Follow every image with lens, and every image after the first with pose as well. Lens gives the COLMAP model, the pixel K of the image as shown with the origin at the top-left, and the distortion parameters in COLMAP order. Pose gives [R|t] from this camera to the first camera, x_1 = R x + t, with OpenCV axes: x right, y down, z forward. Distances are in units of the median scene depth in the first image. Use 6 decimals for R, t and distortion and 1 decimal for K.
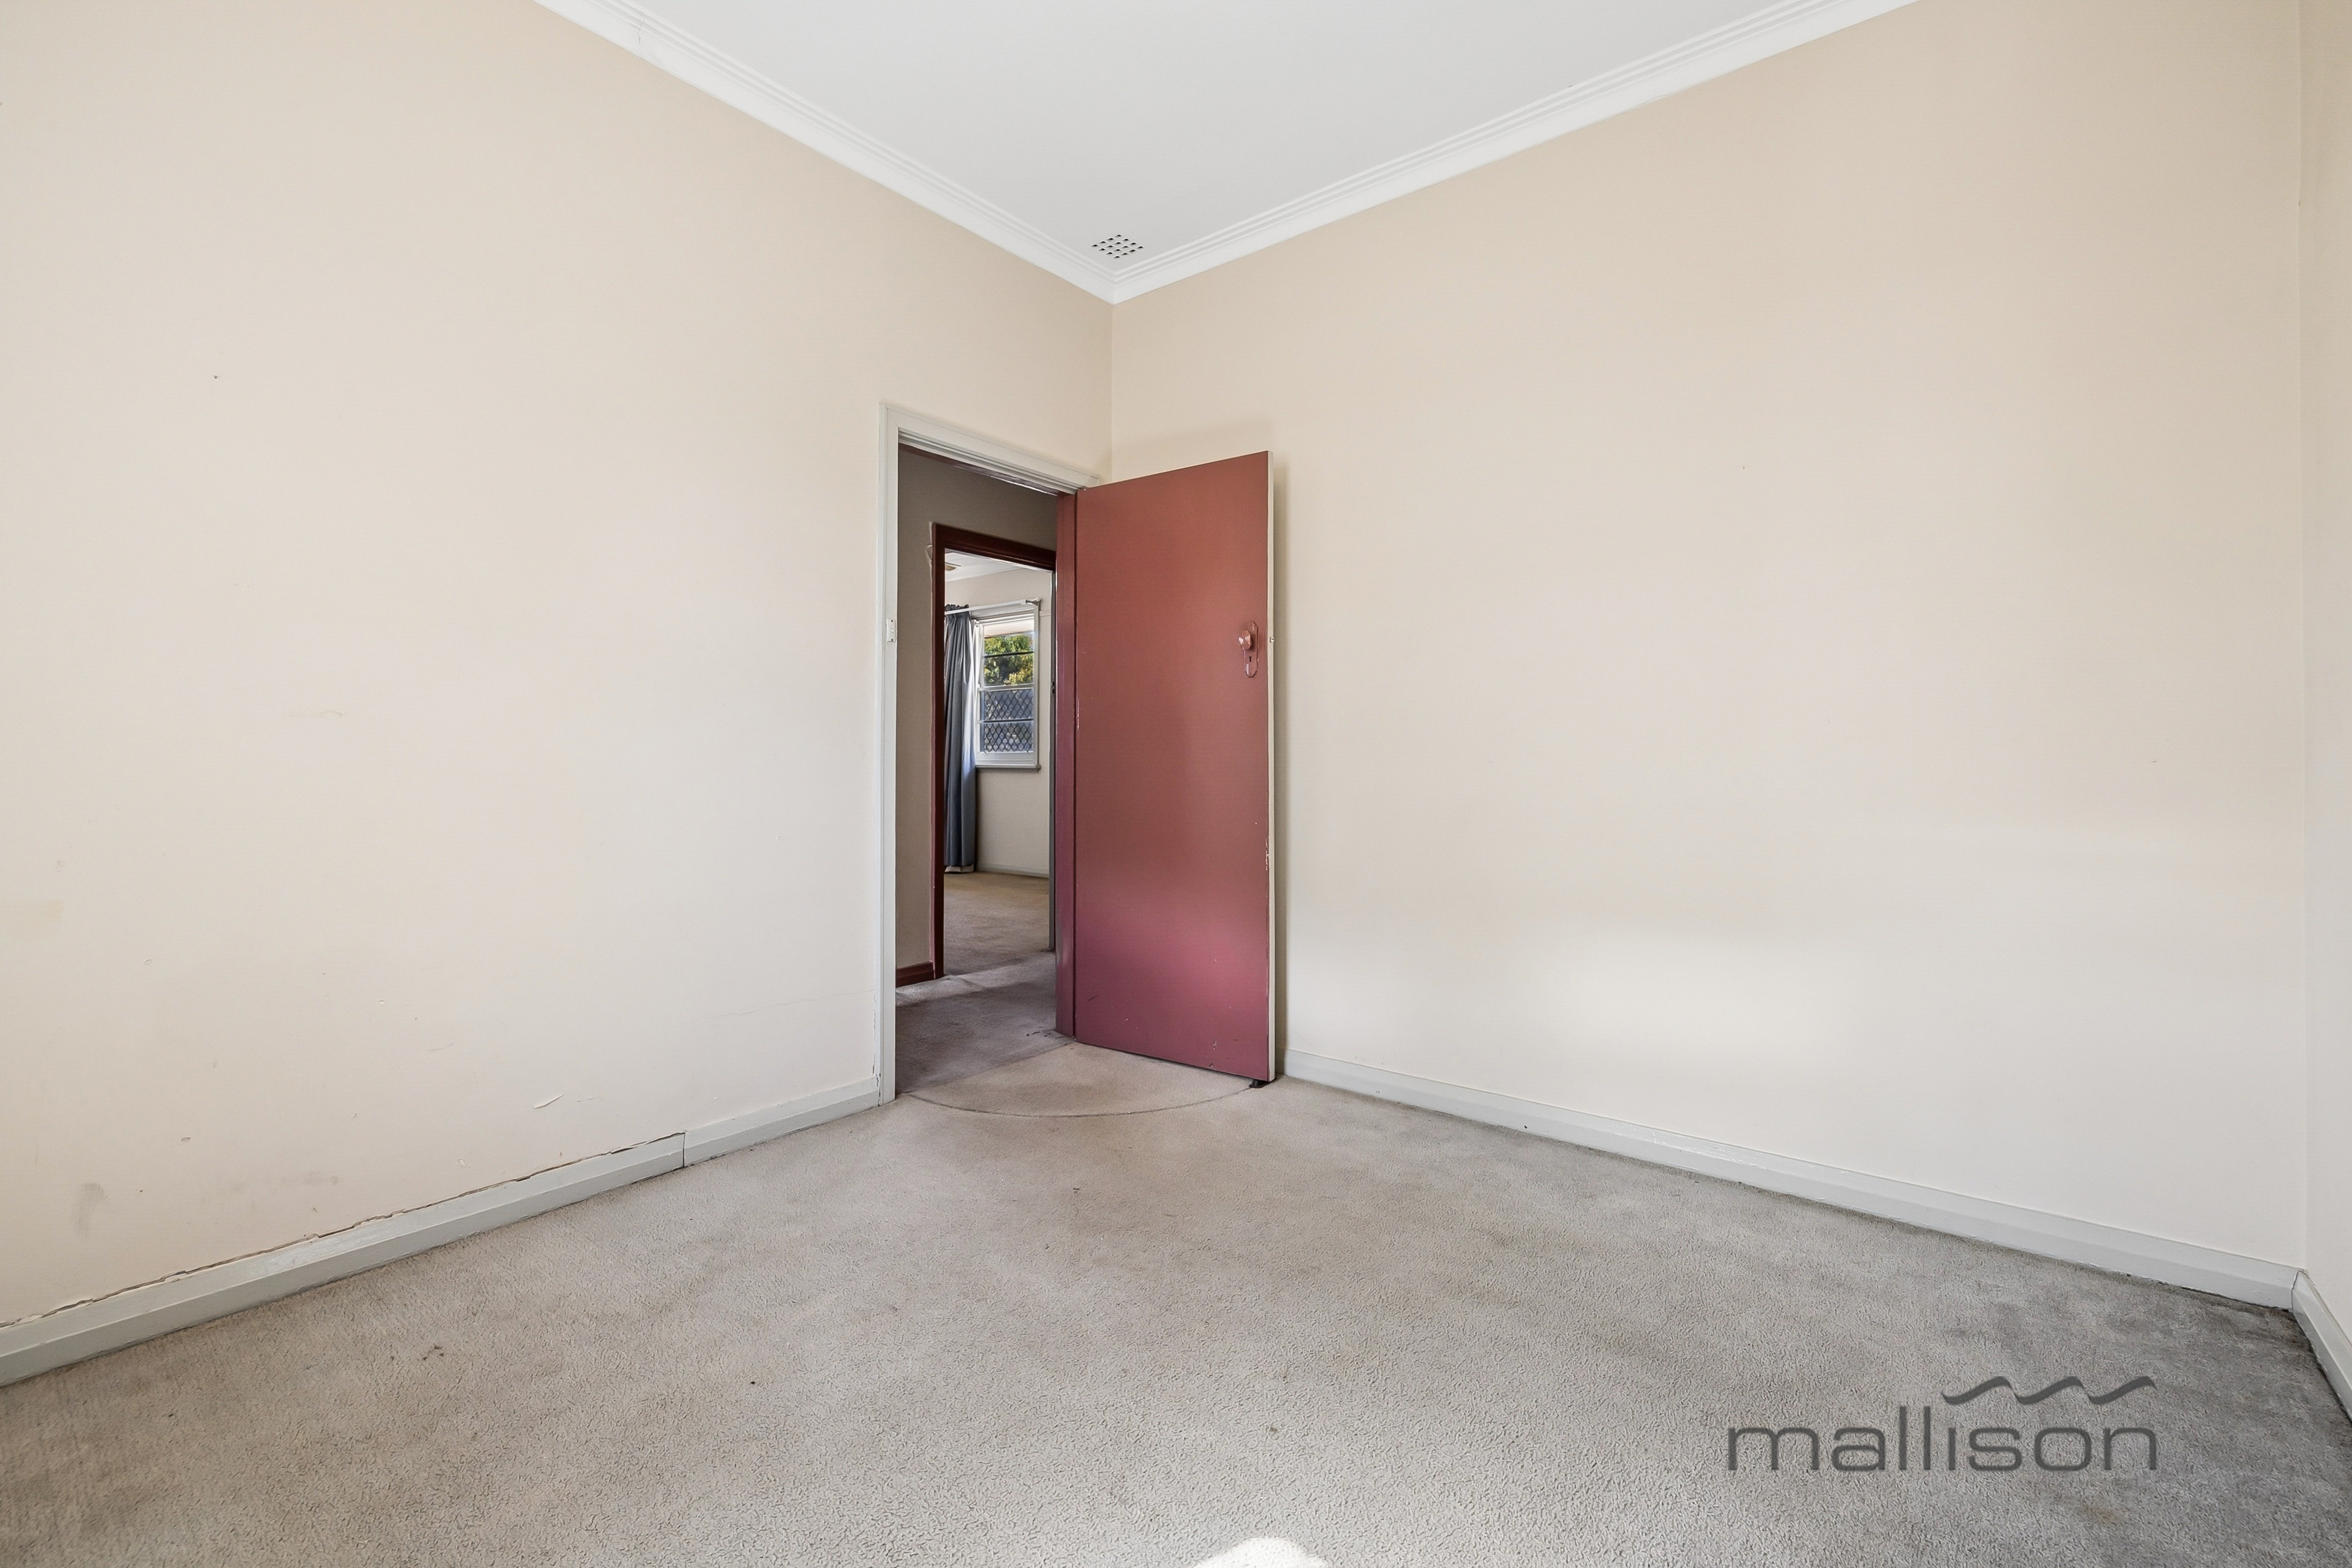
lens RADIAL K [[1011.2, 0, 1181.1], [0, 1011.2, 770.8], [0, 0, 1]] dist [-0.000140, -0.000001]
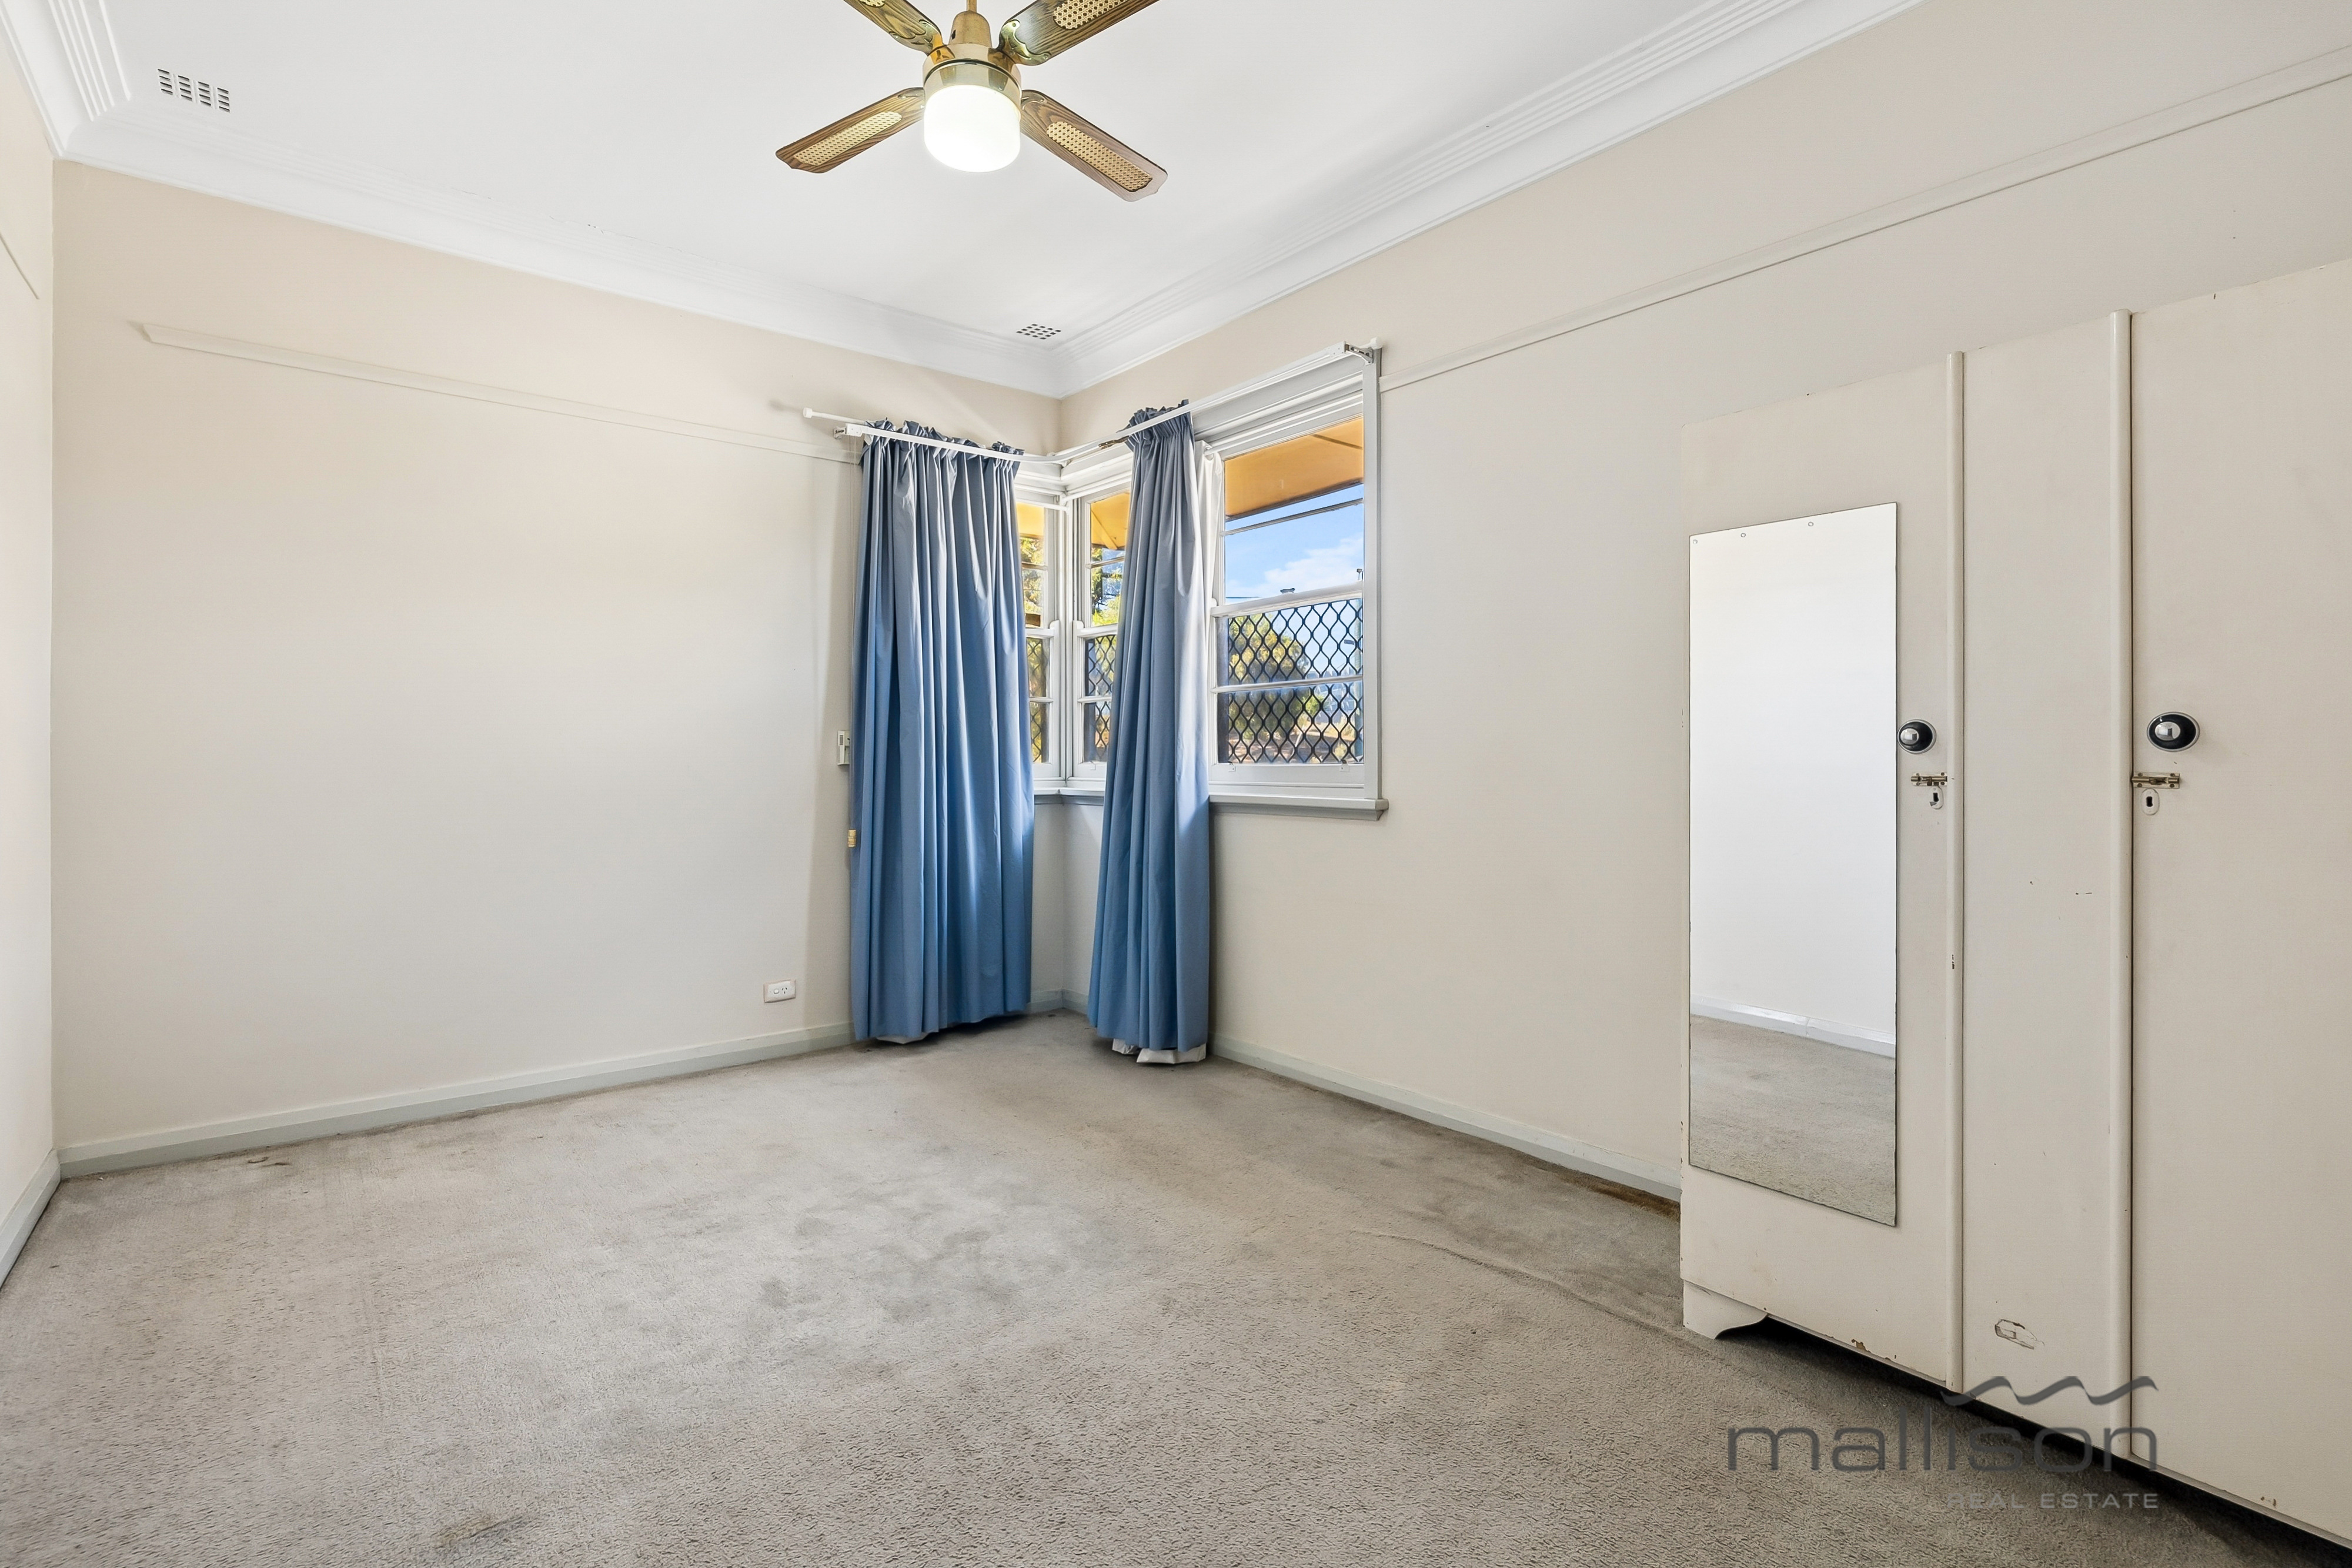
lens RADIAL K [[1080.2, 0, 1179.1], [0, 1080.2, 782.0], [0, 0, 1]] dist [-0.005169, -0.000431]
pose [[0.976968, -0.009890, -0.213156, -0.123504], [0.009728, 0.999951, -0.001812, -0.011822], [0.213163, -0.000303, 0.977017, 0.579893]]
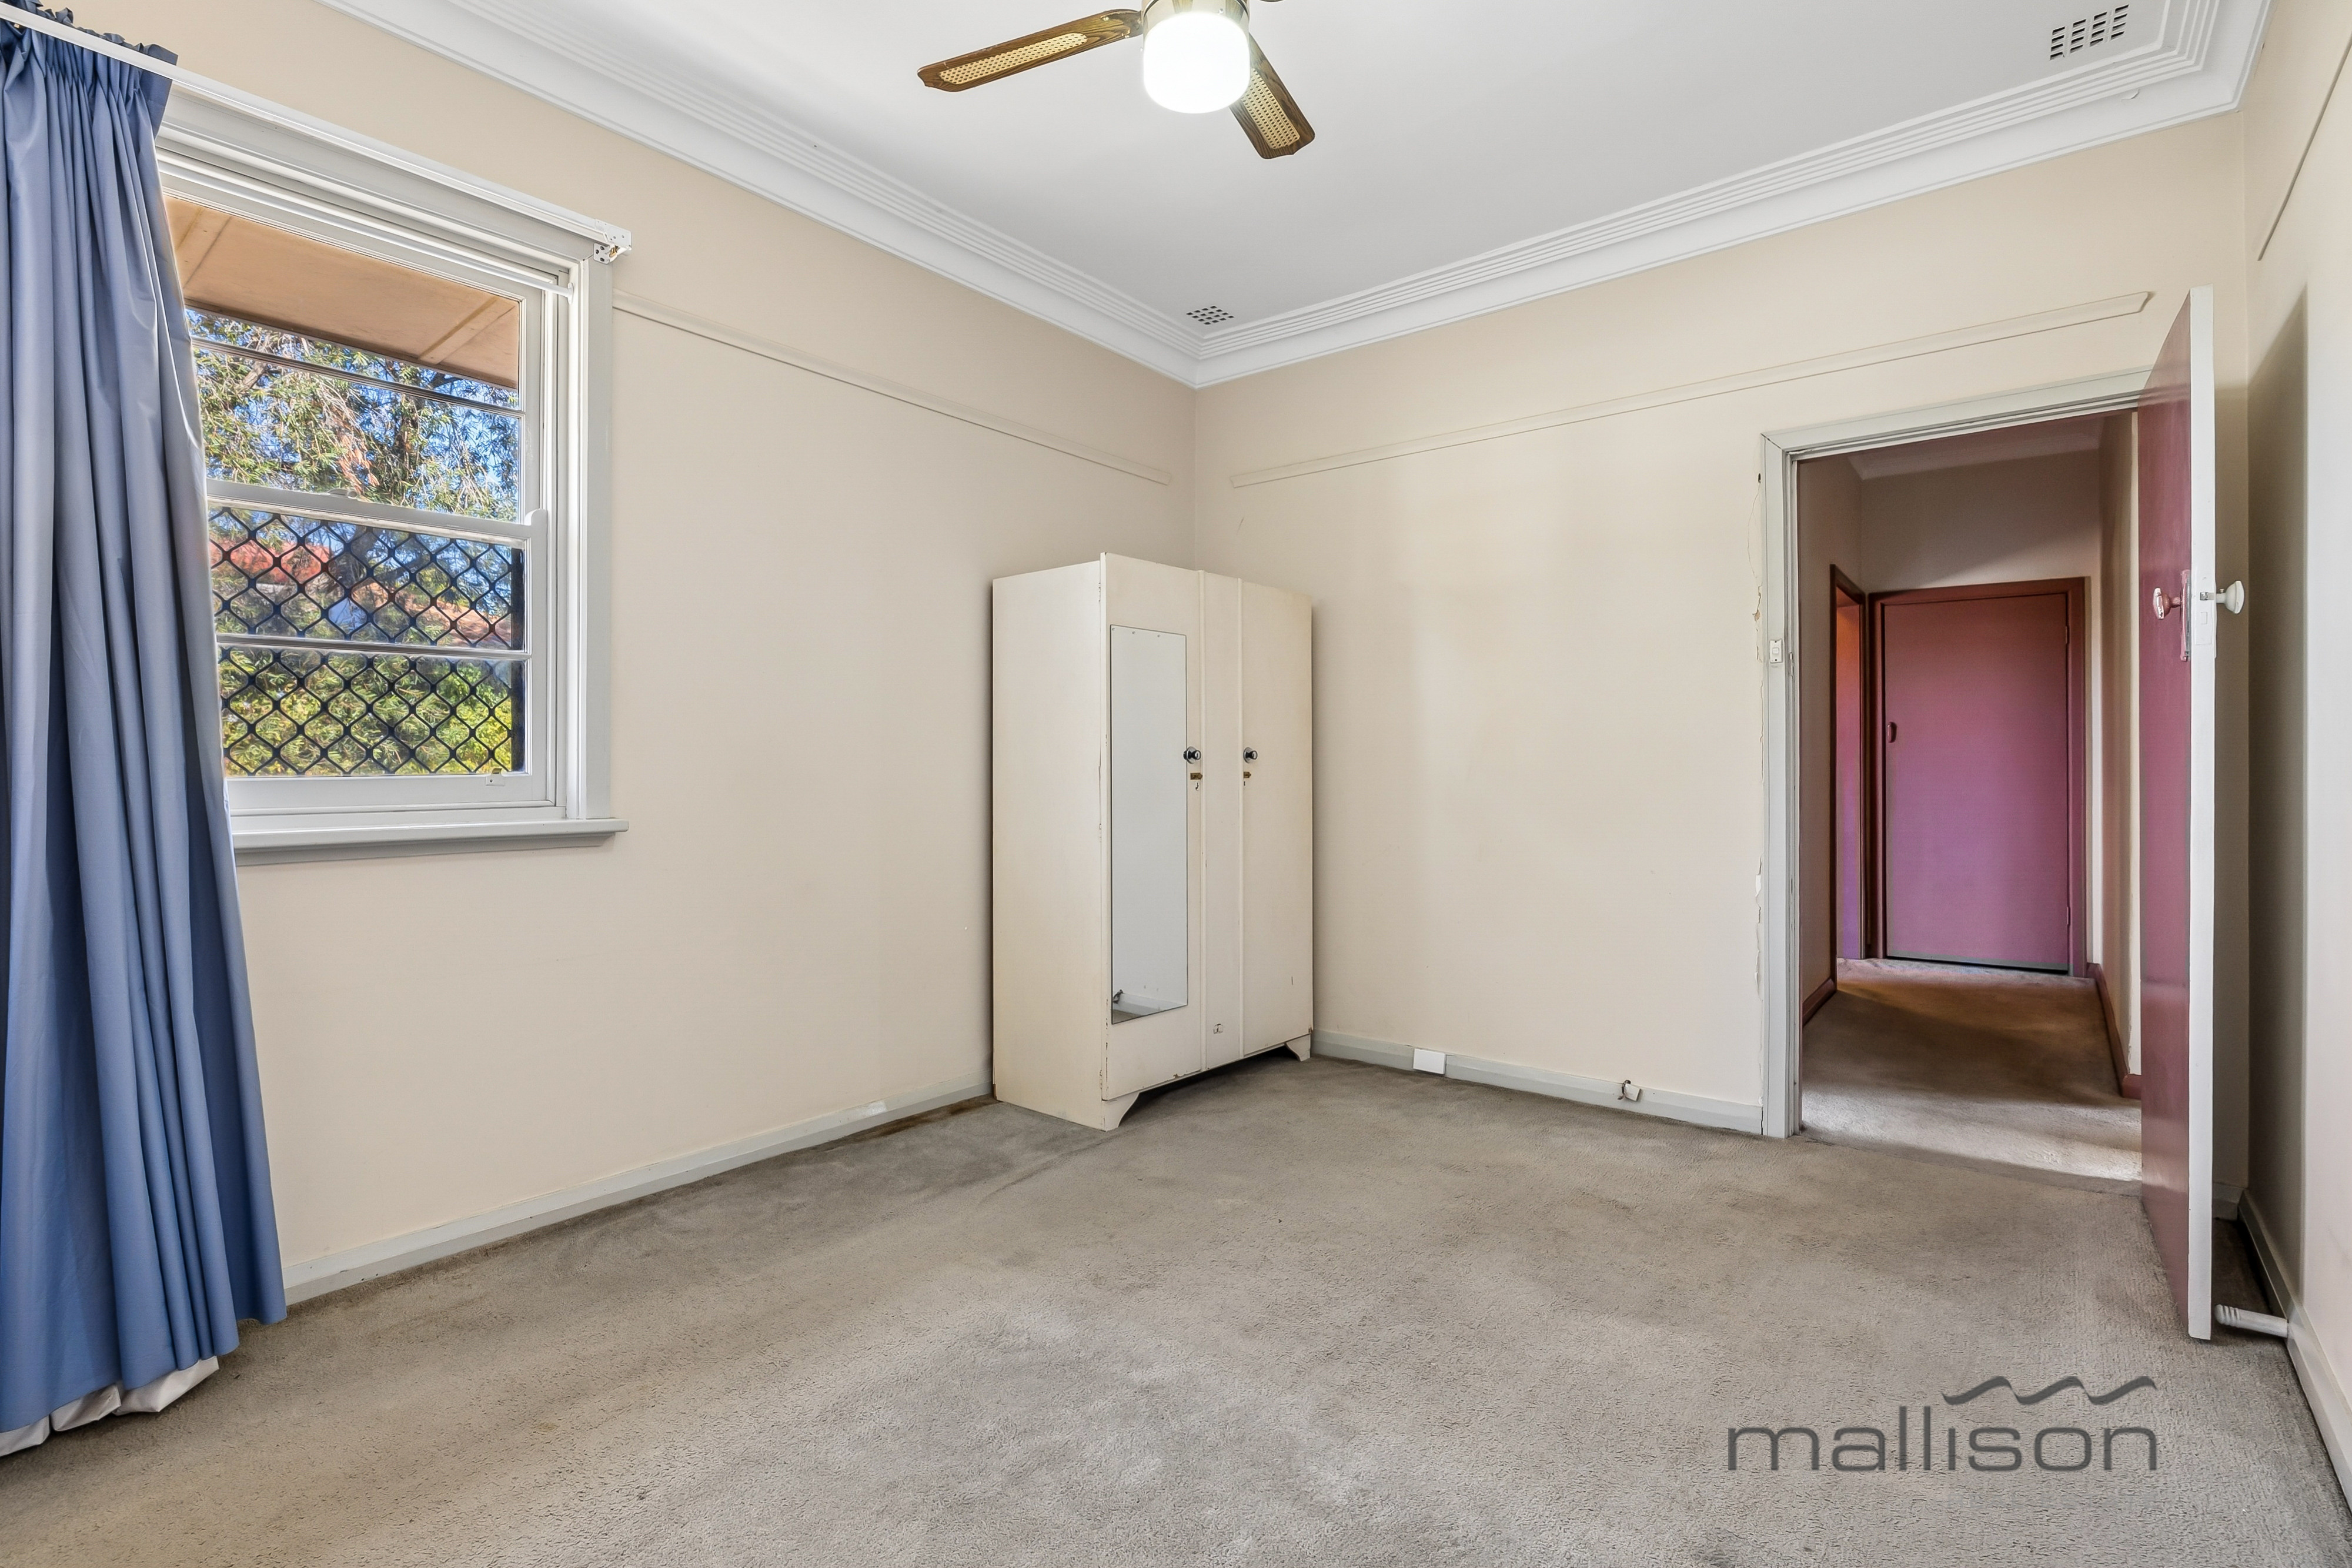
lens RADIAL K [[1080.2, 0, 1178.9], [0, 1080.2, 772.5], [0, 0, 1]] dist [-0.005169, -0.000431]
pose [[0.013892, -0.023377, 0.999630, -0.469996], [0.019703, 0.999539, 0.023101, -0.023167], [-0.999709, 0.019375, 0.014347, 0.829869]]
